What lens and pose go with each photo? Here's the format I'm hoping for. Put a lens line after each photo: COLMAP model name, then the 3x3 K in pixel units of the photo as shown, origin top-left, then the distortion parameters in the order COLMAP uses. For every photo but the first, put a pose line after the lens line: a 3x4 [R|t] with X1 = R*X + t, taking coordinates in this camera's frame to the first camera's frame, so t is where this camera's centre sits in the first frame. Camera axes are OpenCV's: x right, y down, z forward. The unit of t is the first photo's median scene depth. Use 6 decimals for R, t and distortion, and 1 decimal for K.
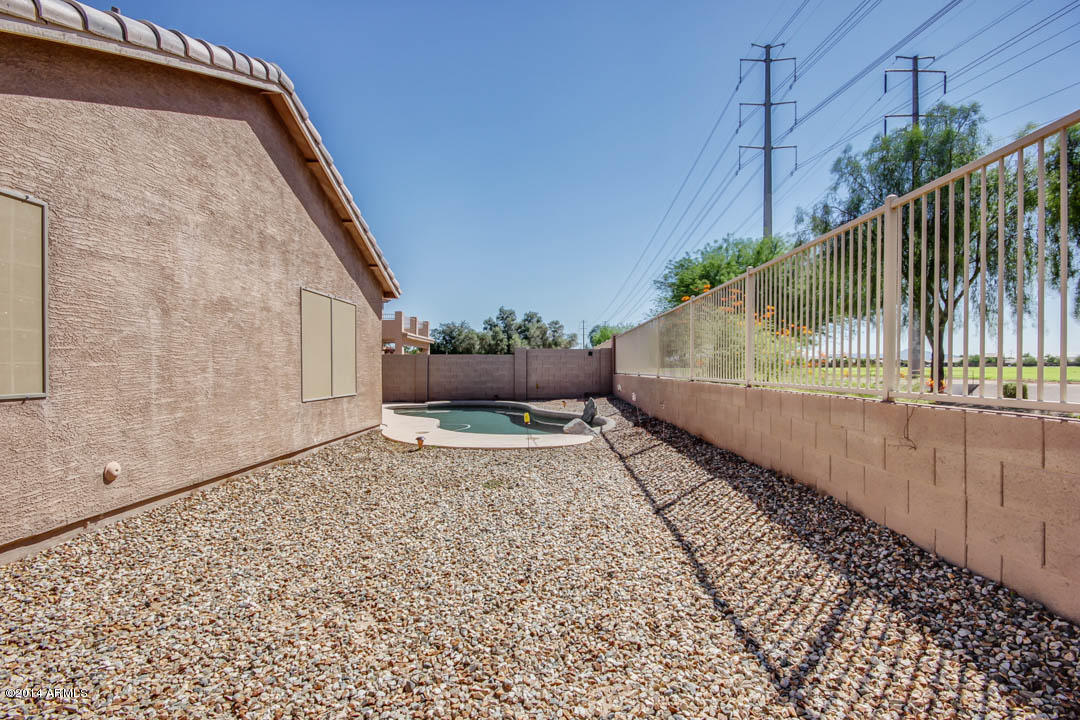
lens RADIAL K [[500.3, 0, 534.0], [0, 500.3, 370.2], [0, 0, 1]] dist [-0.007846, 0.000168]
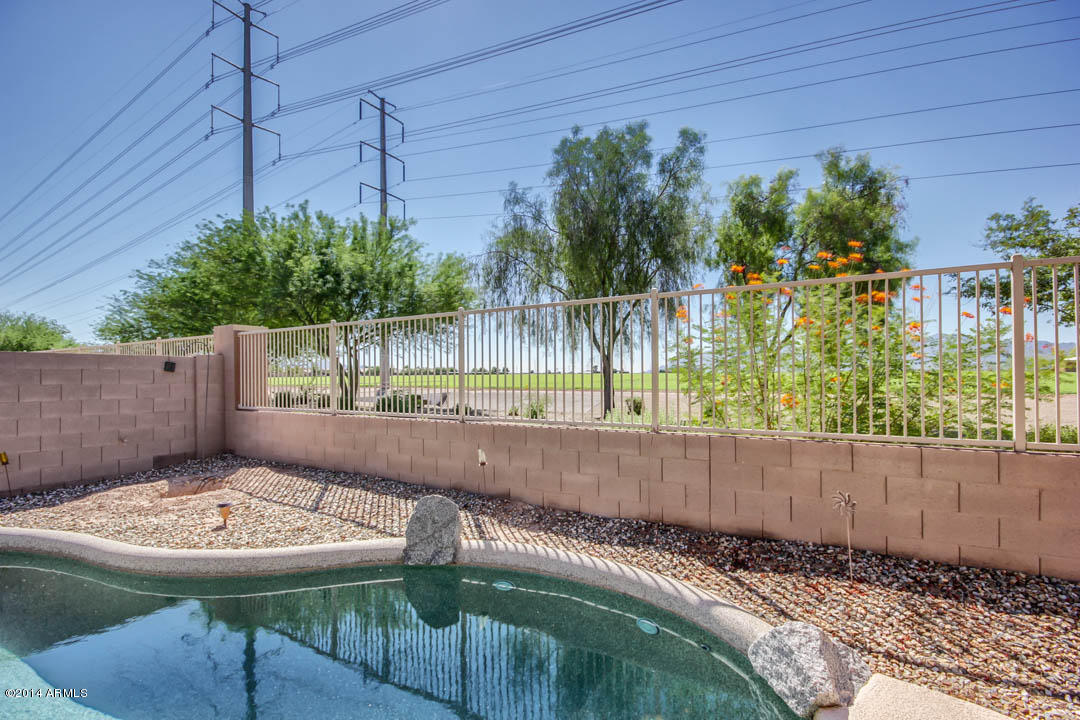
lens RADIAL K [[500.3, 0, 543.2], [0, 500.3, 368.8], [0, 0, 1]] dist [-0.007846, 0.000168]
pose [[0.474465, 0.006667, 0.880249, -0.048674], [0.012665, 0.999816, -0.014399, -0.008529], [-0.880183, 0.017980, 0.474293, 0.207133]]
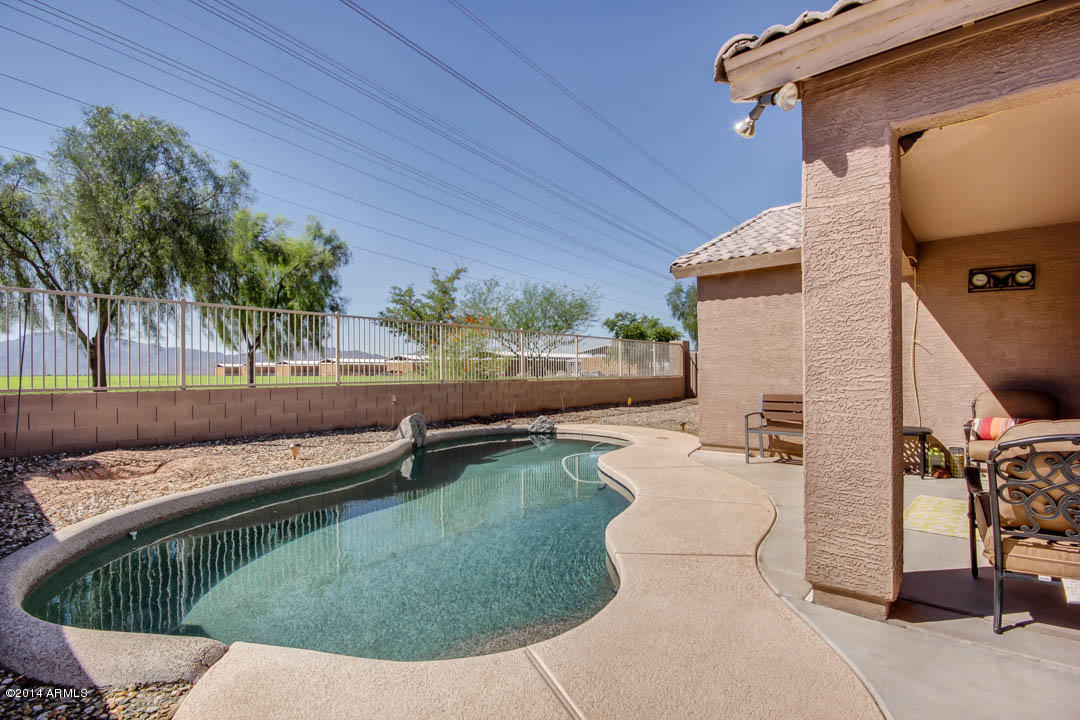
lens RADIAL K [[500.3, 0, 540.2], [0, 500.3, 370.4], [0, 0, 1]] dist [-0.007846, 0.000168]
pose [[-0.779640, 0.010363, 0.626142, -0.138318], [0.013027, 0.999915, -0.000328, -0.001540], [-0.626092, 0.007901, -0.779709, 0.402937]]
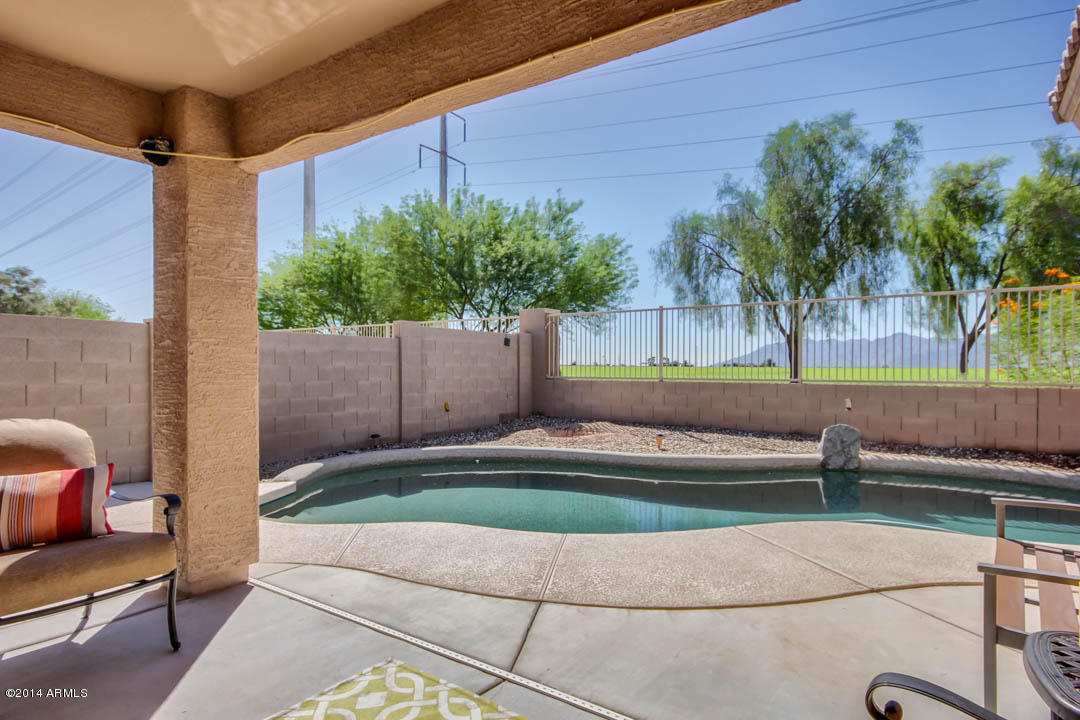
lens RADIAL K [[604.0, 0, 549.0], [0, 604.0, 364.3], [0, 0, 1]] dist [0.007718, 0.002586]
pose [[0.535901, 0.006179, 0.844258, -0.173085], [-0.000155, 0.999974, -0.007220, -0.001593], [-0.844281, 0.003738, 0.535888, 0.251229]]
